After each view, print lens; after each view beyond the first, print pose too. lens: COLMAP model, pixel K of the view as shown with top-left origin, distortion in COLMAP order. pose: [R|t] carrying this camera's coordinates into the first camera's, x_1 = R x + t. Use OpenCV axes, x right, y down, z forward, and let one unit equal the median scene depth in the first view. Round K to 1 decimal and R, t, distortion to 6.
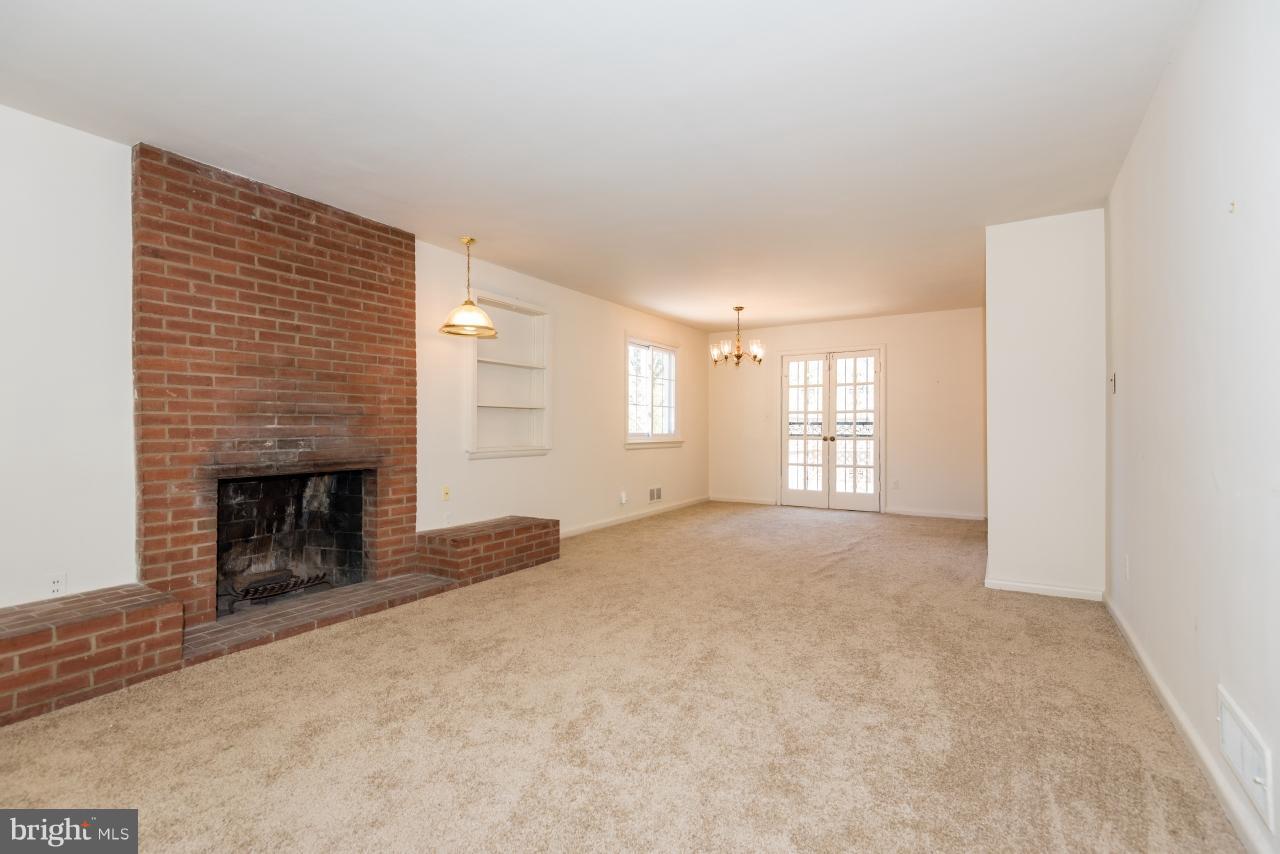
lens RADIAL K [[568.3, 0, 632.5], [0, 568.3, 425.3], [0, 0, 1]] dist [0.002885, 0.000618]
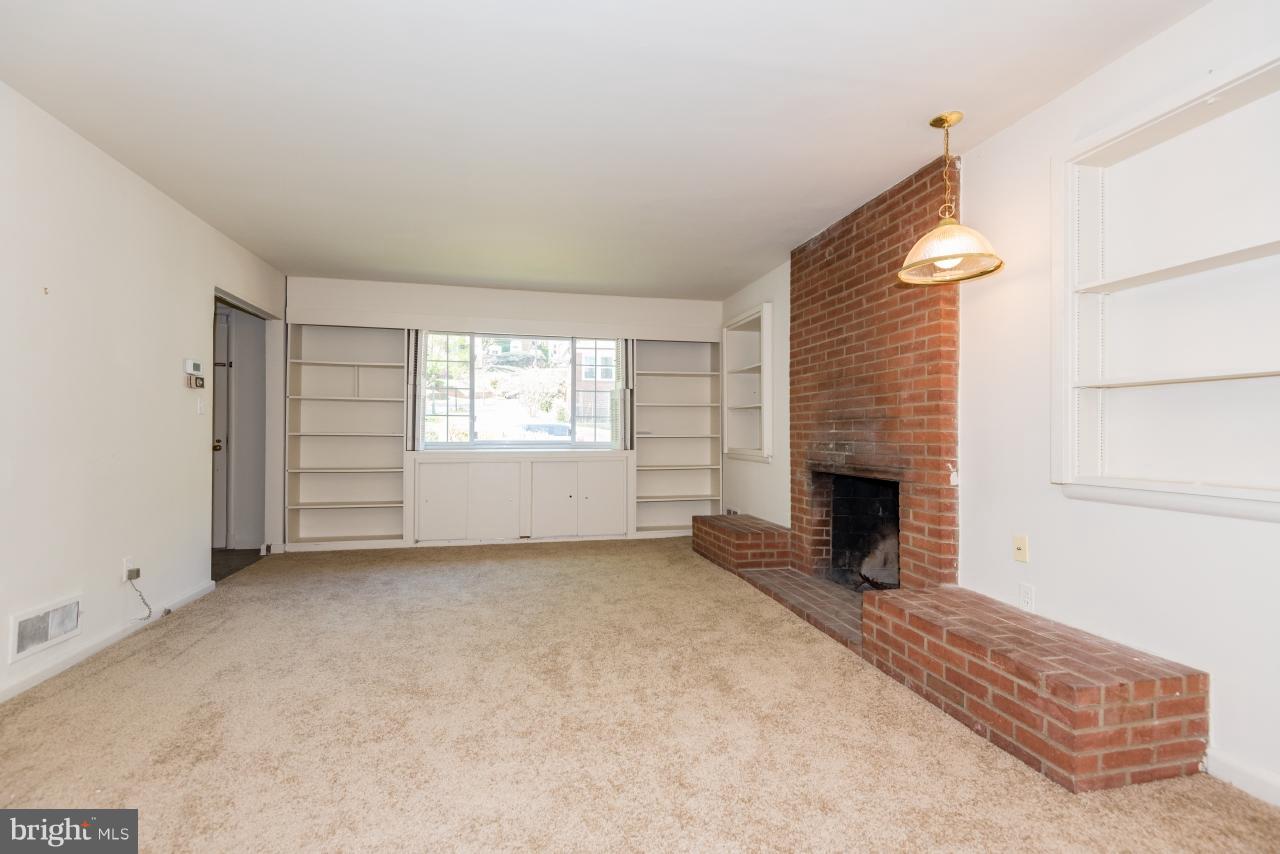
lens RADIAL K [[568.3, 0, 632.5], [0, 568.3, 425.3], [0, 0, 1]] dist [0.002885, 0.000618]
pose [[-0.710488, -0.004365, -0.703696, 0.240863], [0.007544, 0.999876, -0.013818, 0.001344], [0.703669, -0.015126, -0.710367, 0.781486]]
